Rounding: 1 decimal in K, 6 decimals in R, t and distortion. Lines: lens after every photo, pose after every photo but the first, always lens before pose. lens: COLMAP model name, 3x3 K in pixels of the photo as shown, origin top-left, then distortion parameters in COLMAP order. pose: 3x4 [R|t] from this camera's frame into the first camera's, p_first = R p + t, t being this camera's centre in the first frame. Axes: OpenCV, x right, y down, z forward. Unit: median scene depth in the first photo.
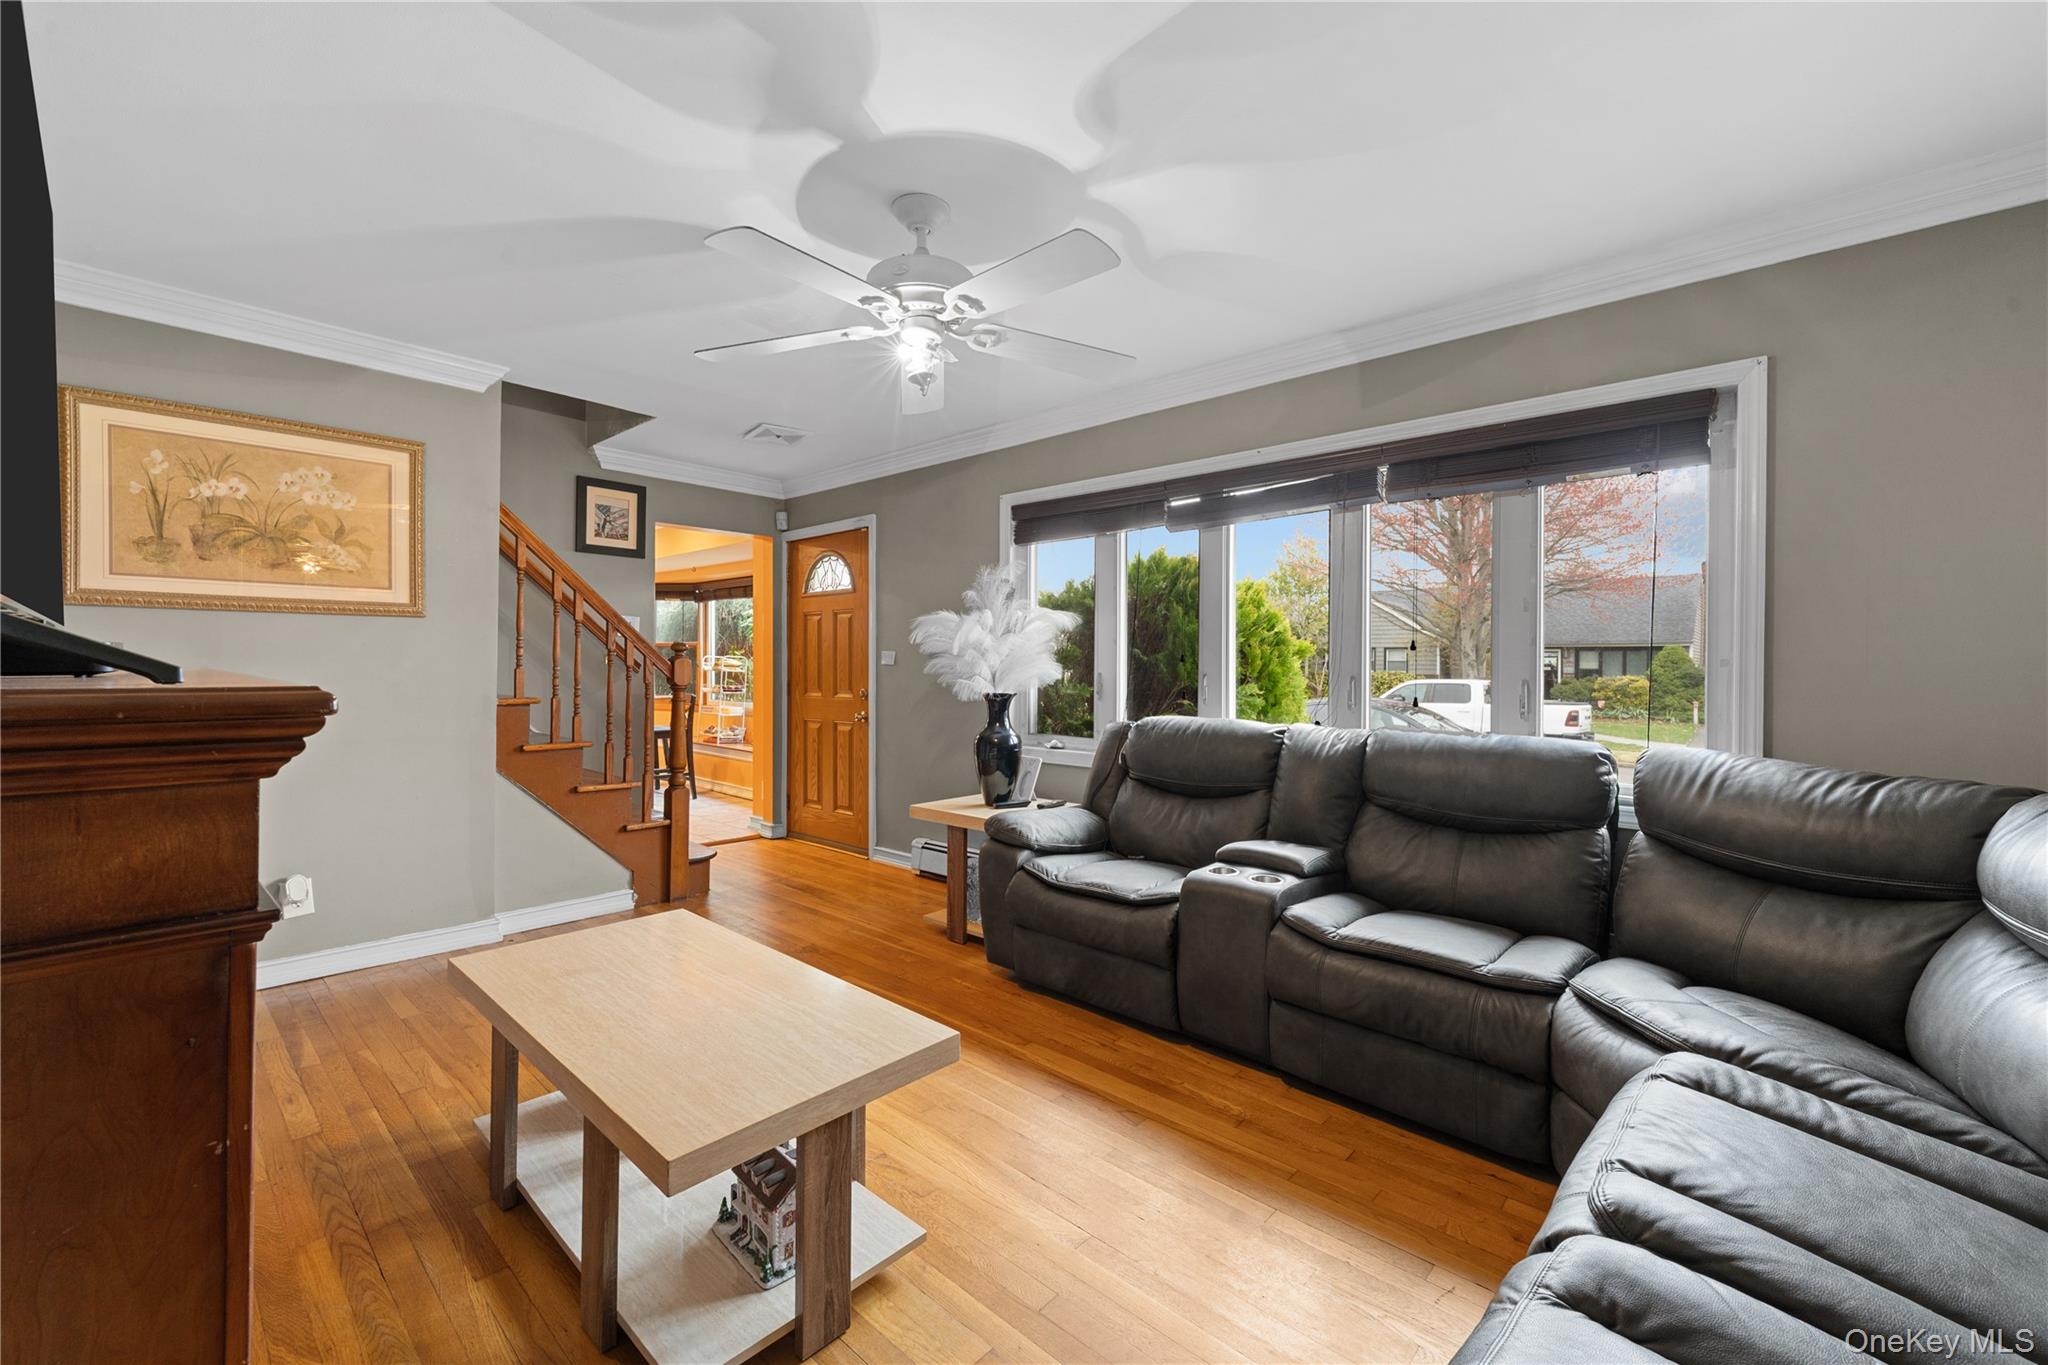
lens RADIAL K [[826.4, 0, 1020.5], [0, 826.4, 668.2], [0, 0, 1]] dist [-0.001522, -0.000334]
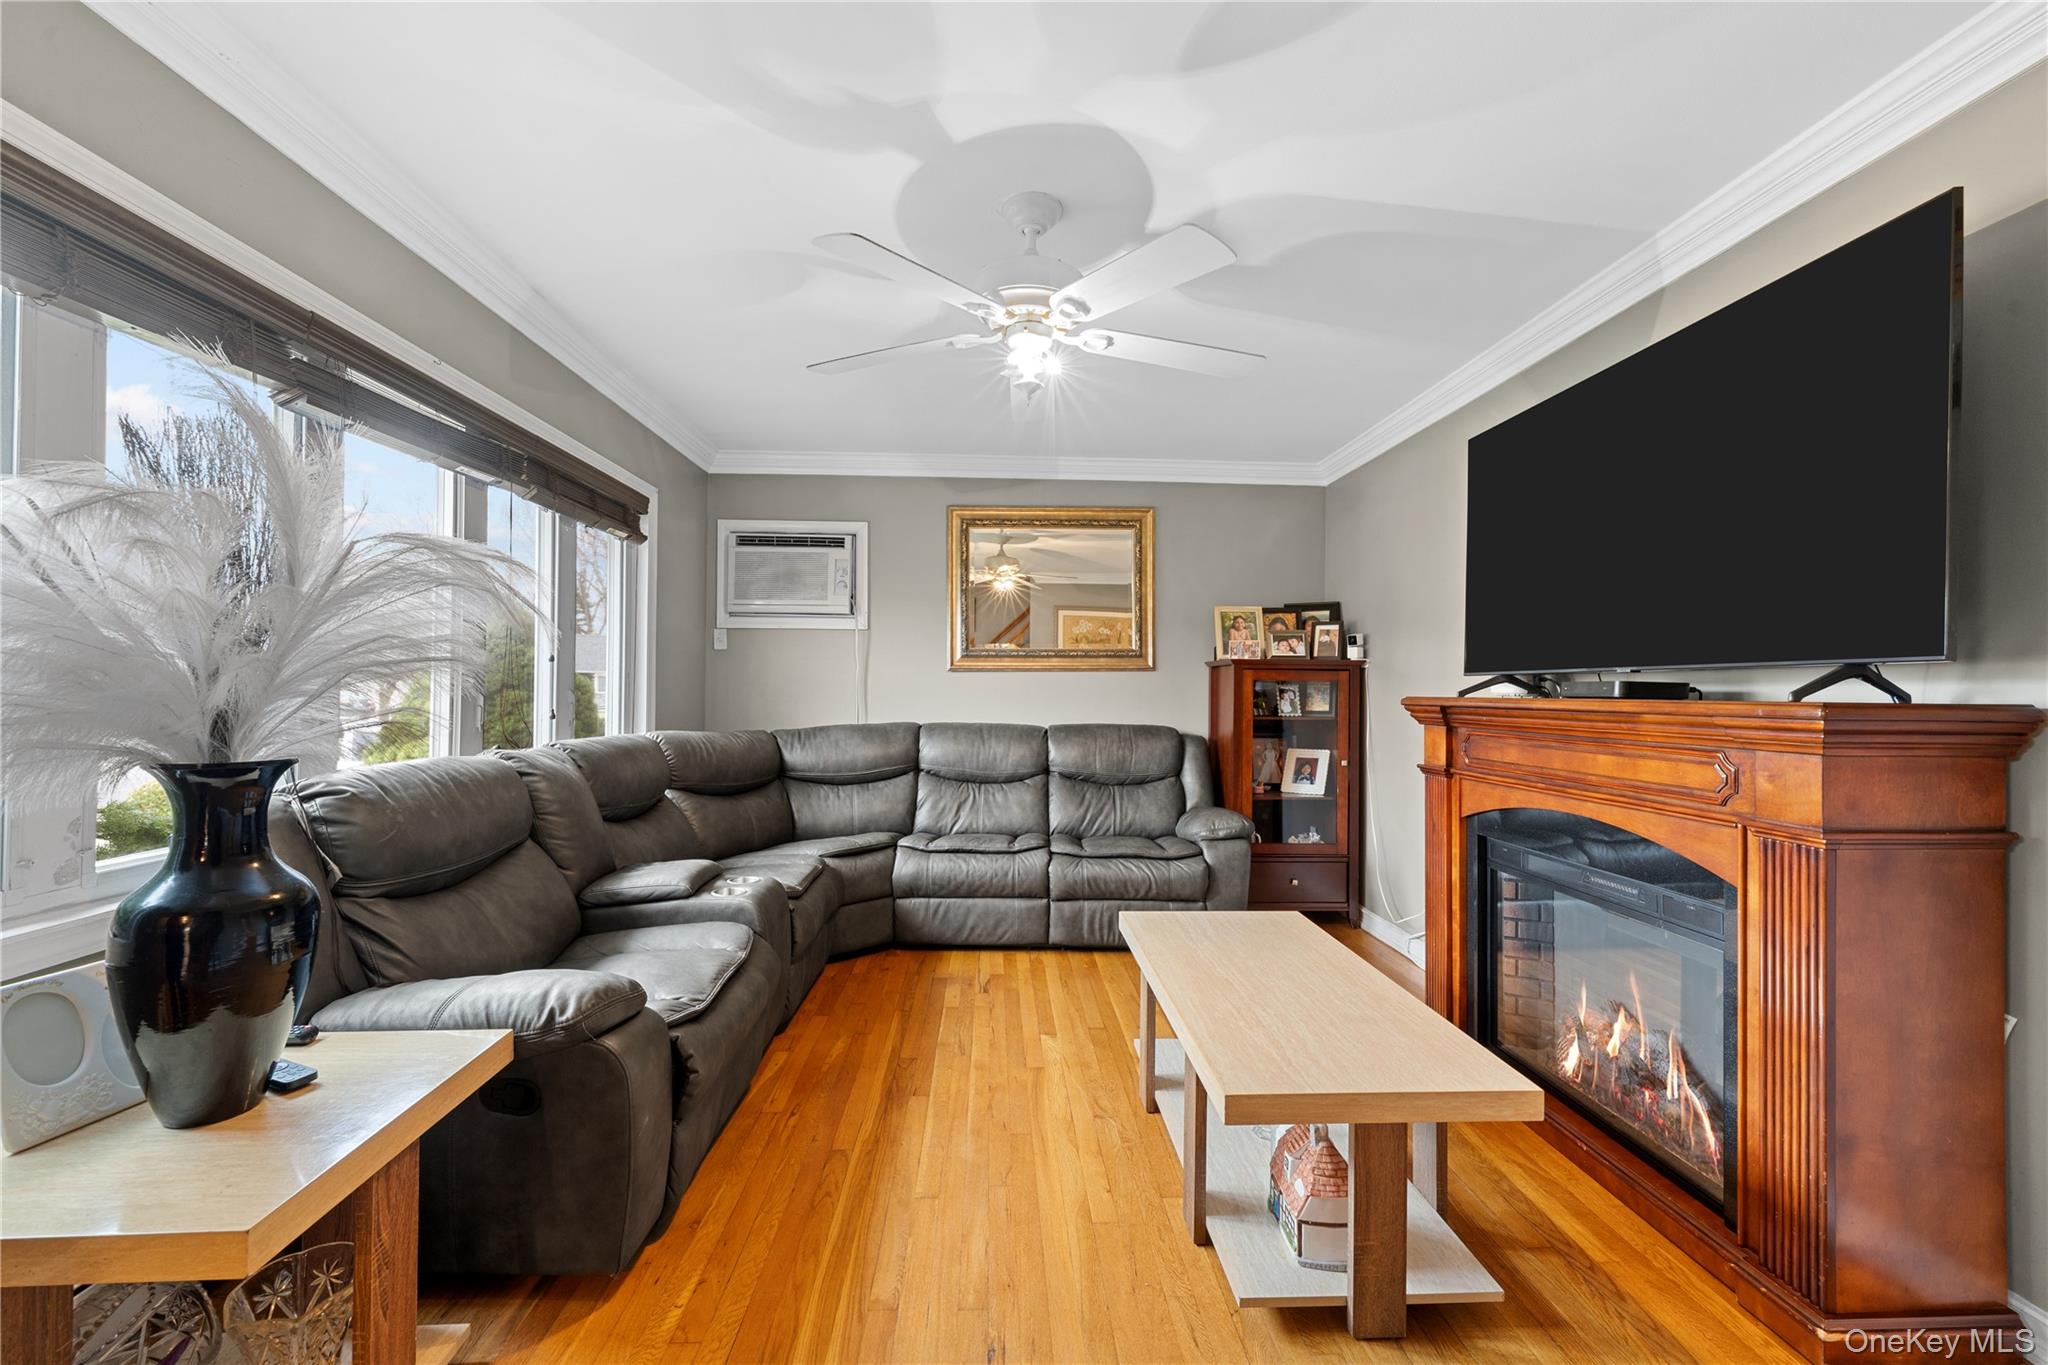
lens RADIAL K [[826.5, 0, 1028.8], [0, 826.5, 679.7], [0, 0, 1]] dist [0.001742, -0.003098]
pose [[-0.711713, -0.011431, 0.702377, -0.540338], [-0.014688, 0.999891, 0.001390, -0.007740], [-0.702316, -0.009327, -0.711804, 1.139157]]
